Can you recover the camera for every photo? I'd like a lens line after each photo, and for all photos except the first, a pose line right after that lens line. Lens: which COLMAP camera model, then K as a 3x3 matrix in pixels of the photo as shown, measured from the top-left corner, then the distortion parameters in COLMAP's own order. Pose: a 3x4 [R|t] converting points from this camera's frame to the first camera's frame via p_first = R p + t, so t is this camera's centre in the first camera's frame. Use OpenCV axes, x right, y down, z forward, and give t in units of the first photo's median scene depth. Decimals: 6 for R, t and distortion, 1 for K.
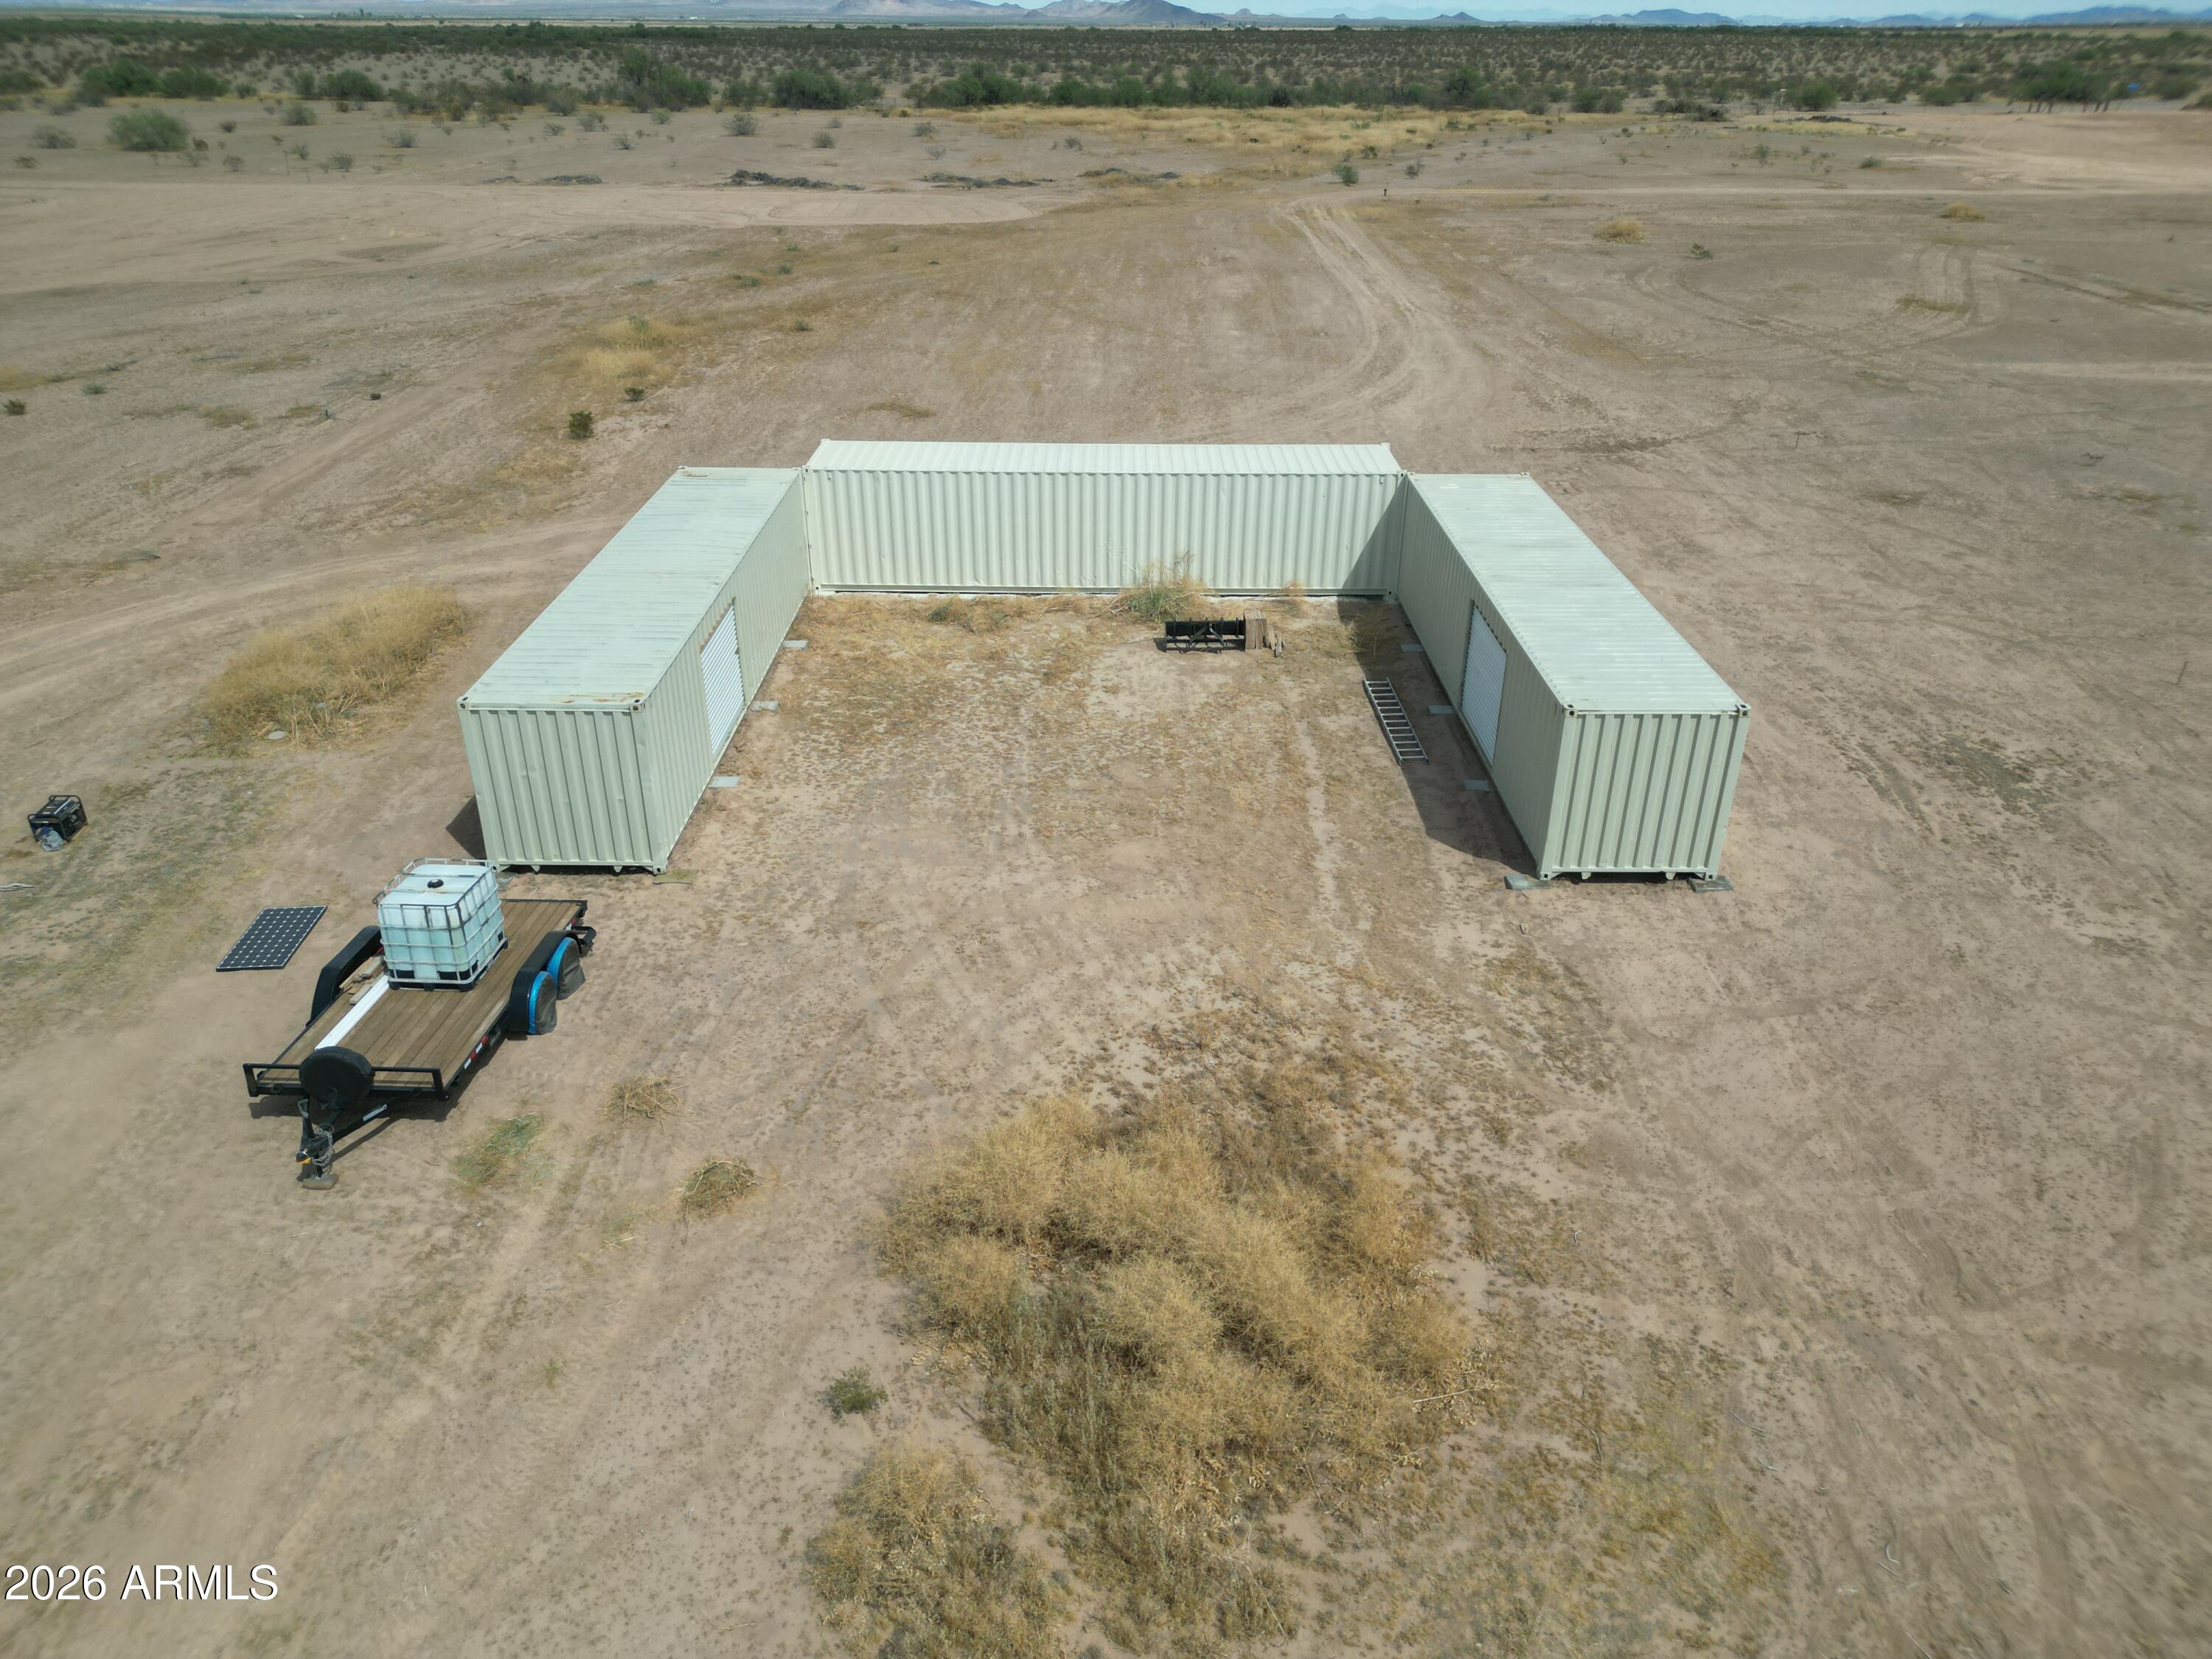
lens RADIAL K [[1560.6, 0, 1106.0], [0, 1560.6, 829.5], [0, 0, 1]] dist [0.050551, -0.043359]
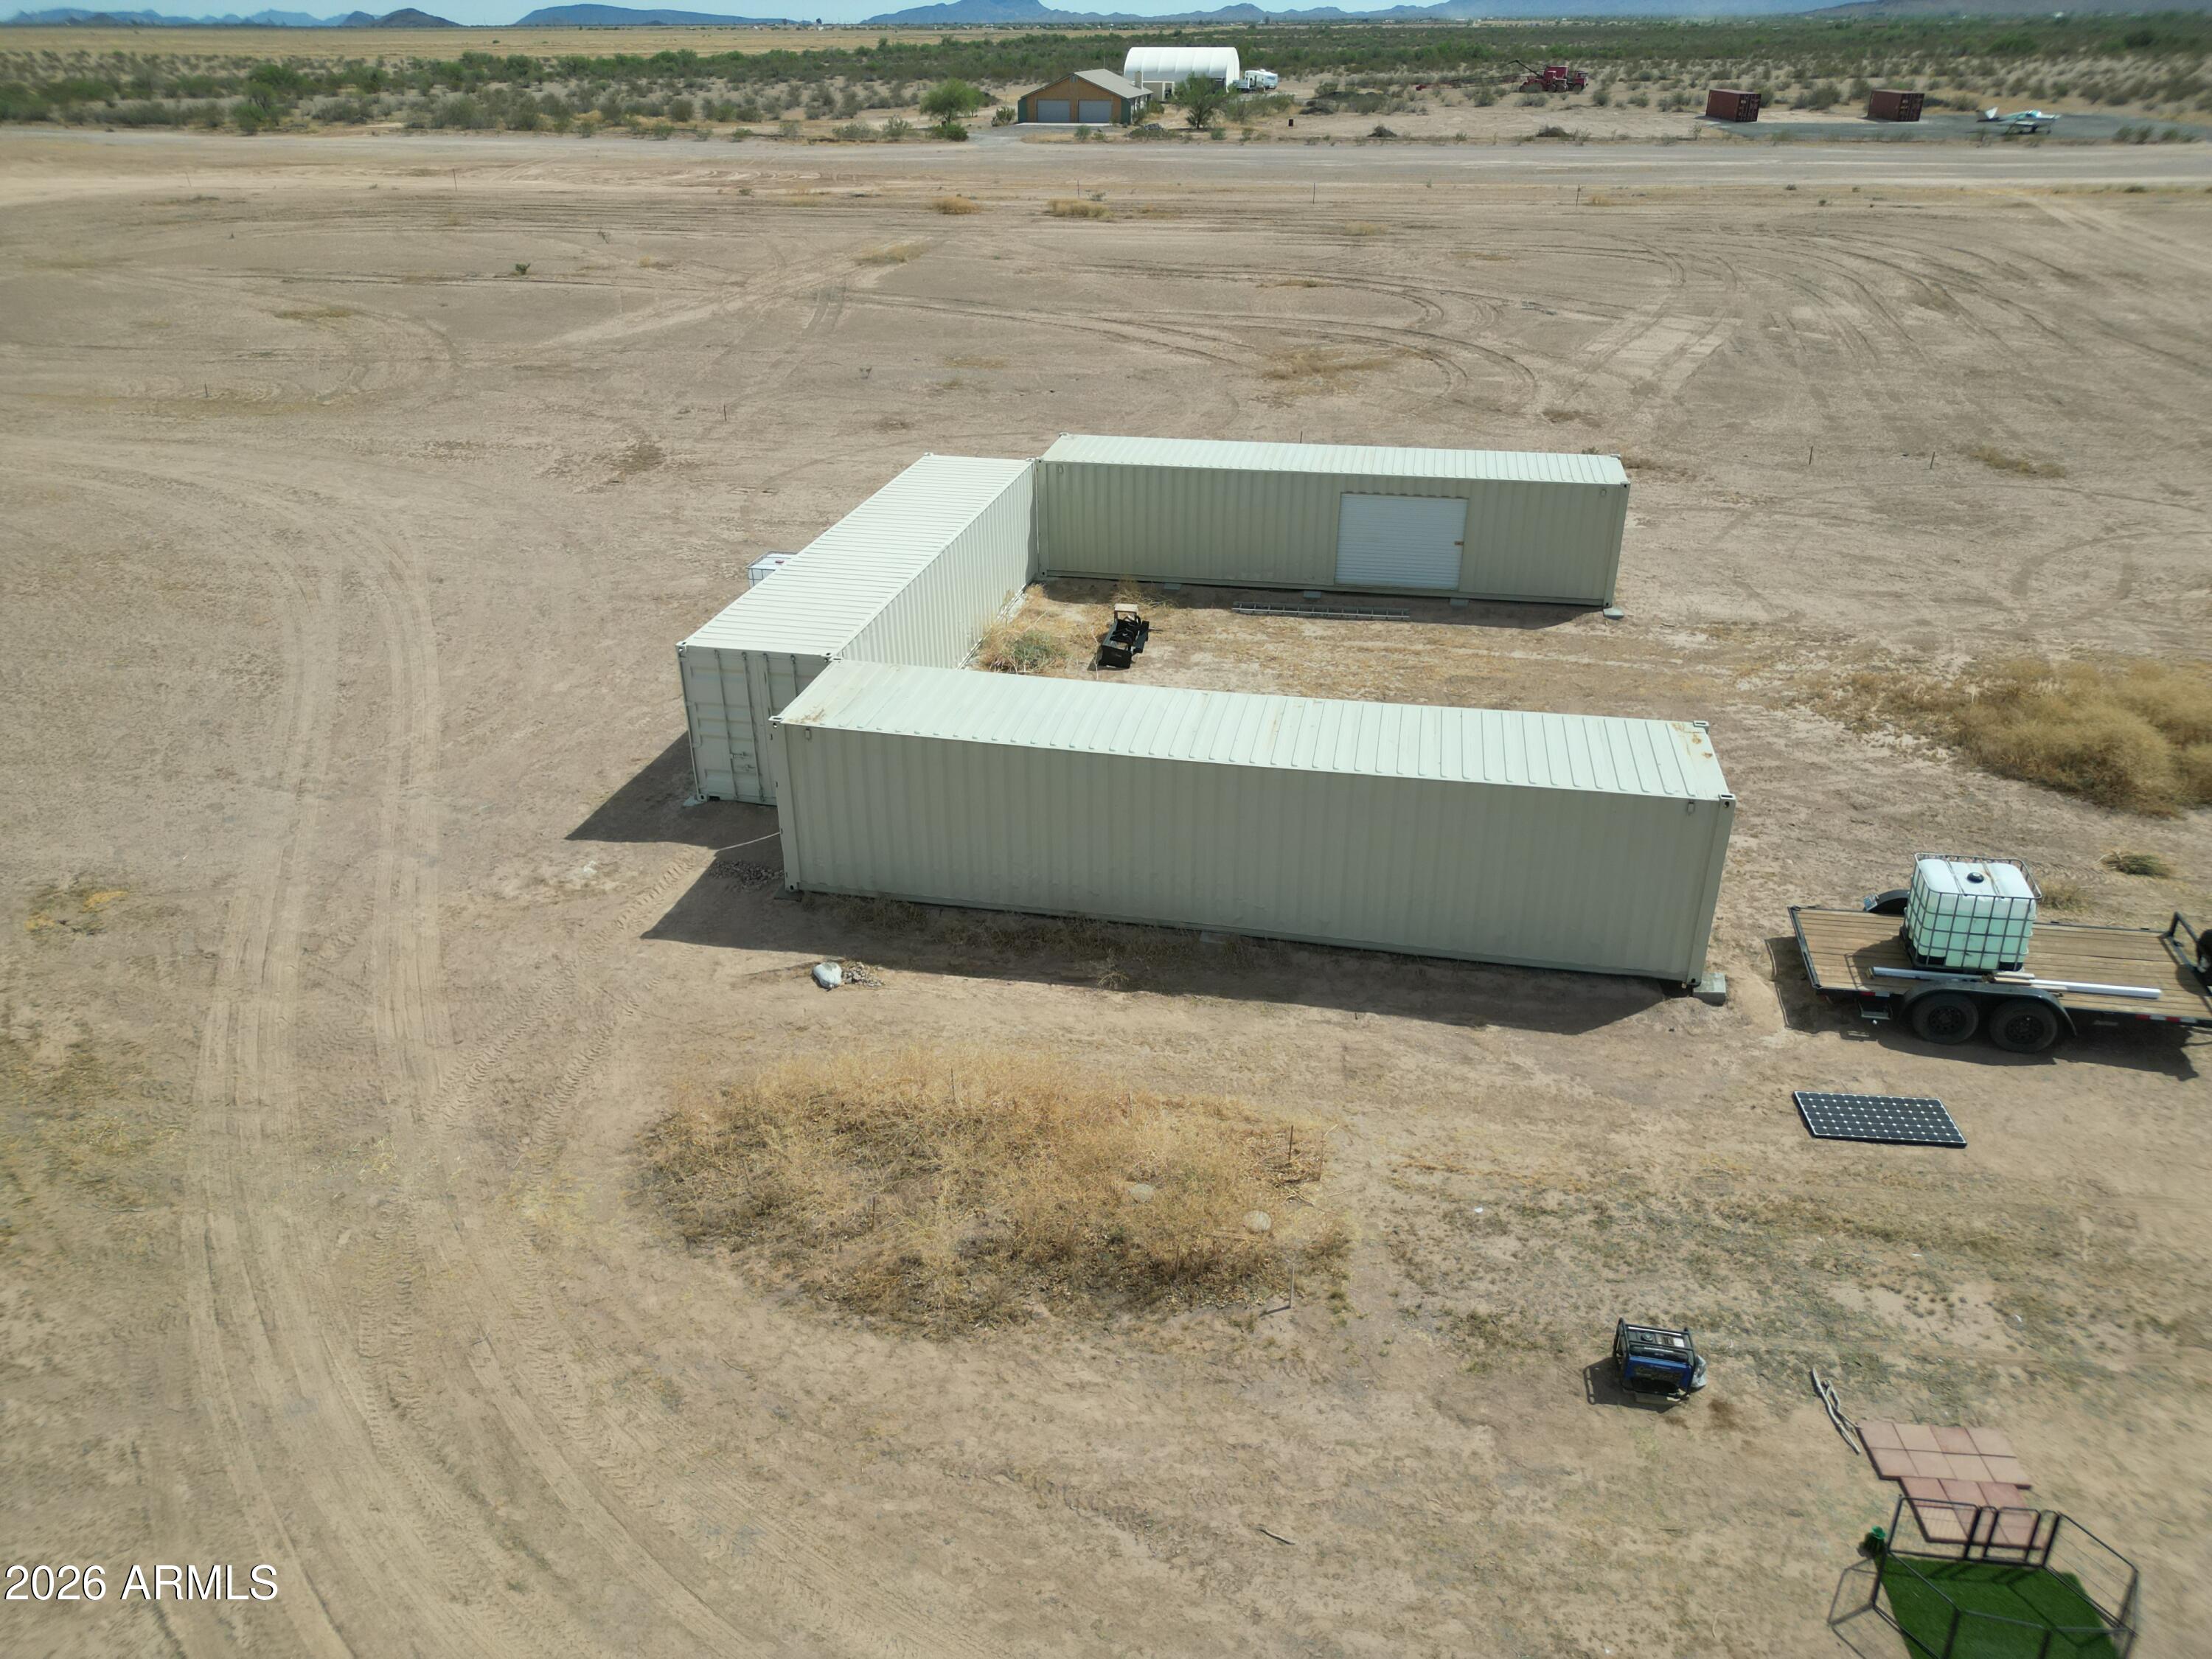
lens RADIAL K [[1537.7, 0, 1097.4], [0, 1537.7, 861.6], [0, 0, 1]] dist [0.043525, -0.035238]
pose [[0.197787, -0.469798, 0.860331, -1.306159], [0.451939, 0.822527, 0.345255, -0.542589], [-0.869846, 0.320530, 0.375005, 1.039075]]
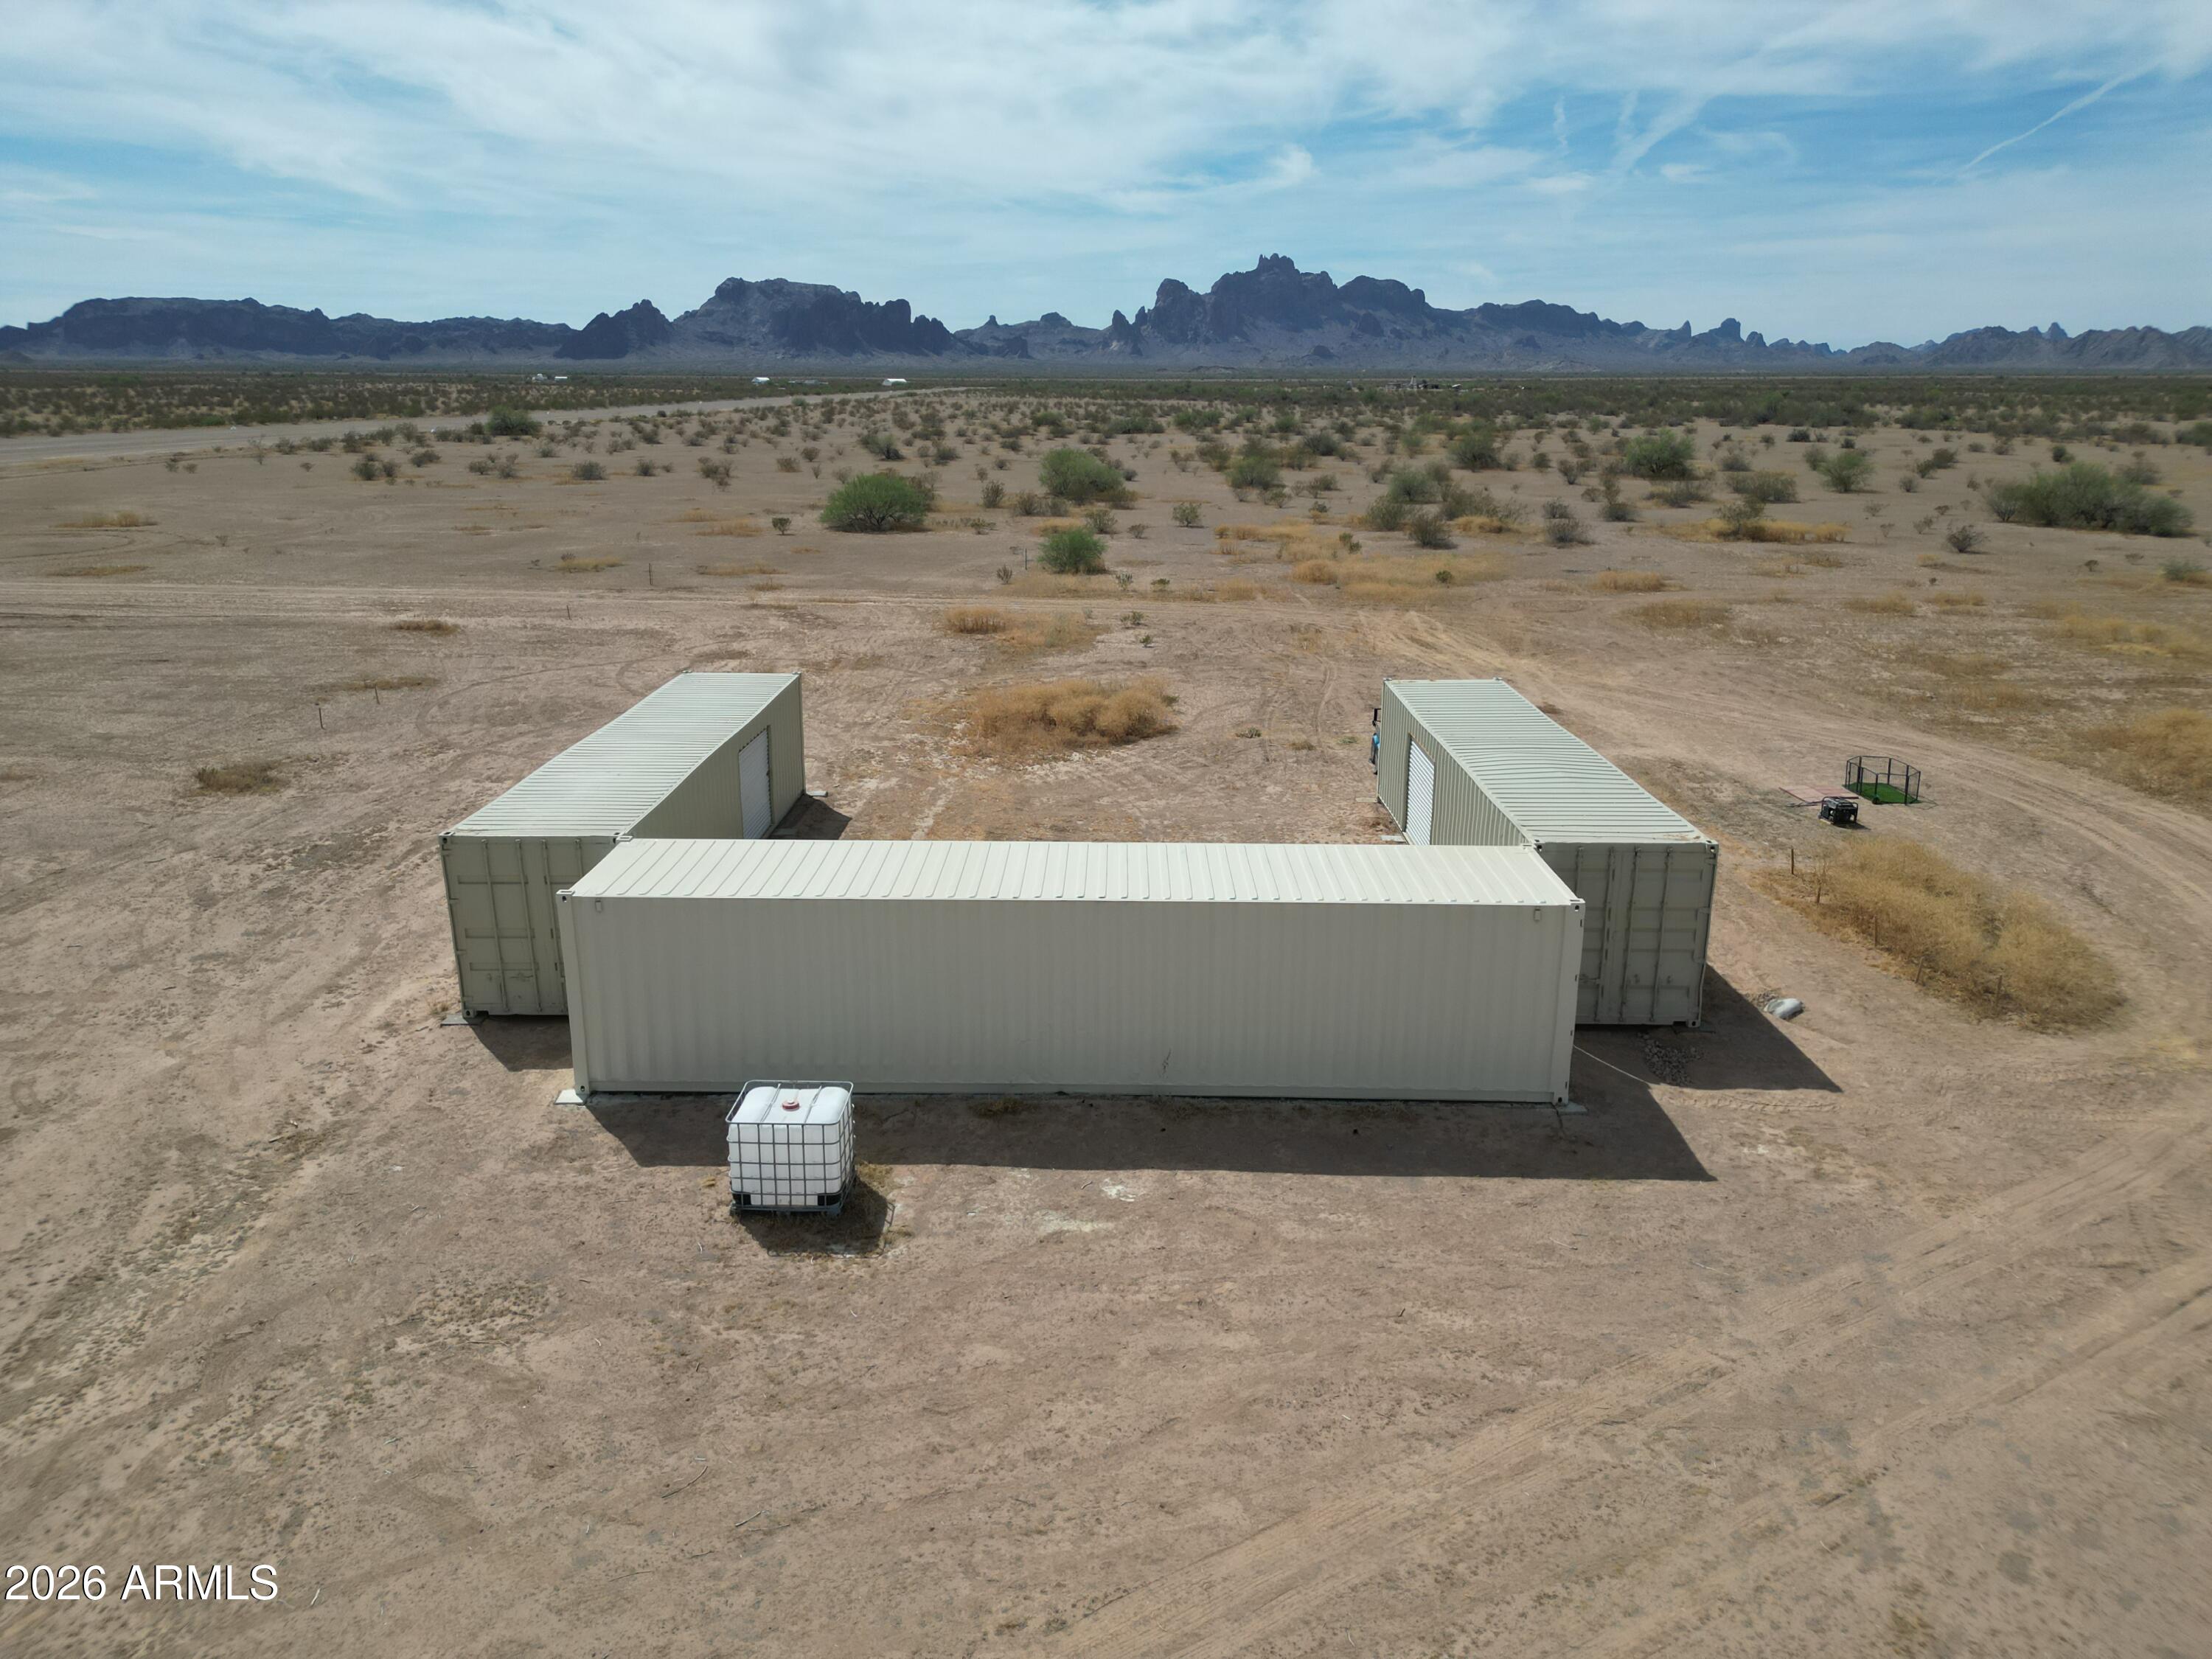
lens RADIAL K [[1560.6, 0, 1106.0], [0, 1560.6, 829.5], [0, 0, 1]] dist [0.050551, -0.043359]
pose [[-0.999960, -0.008616, 0.002449, -0.024823], [-0.004602, 0.728685, 0.684833, -1.085459], [-0.007685, 0.684794, -0.728696, 2.338557]]
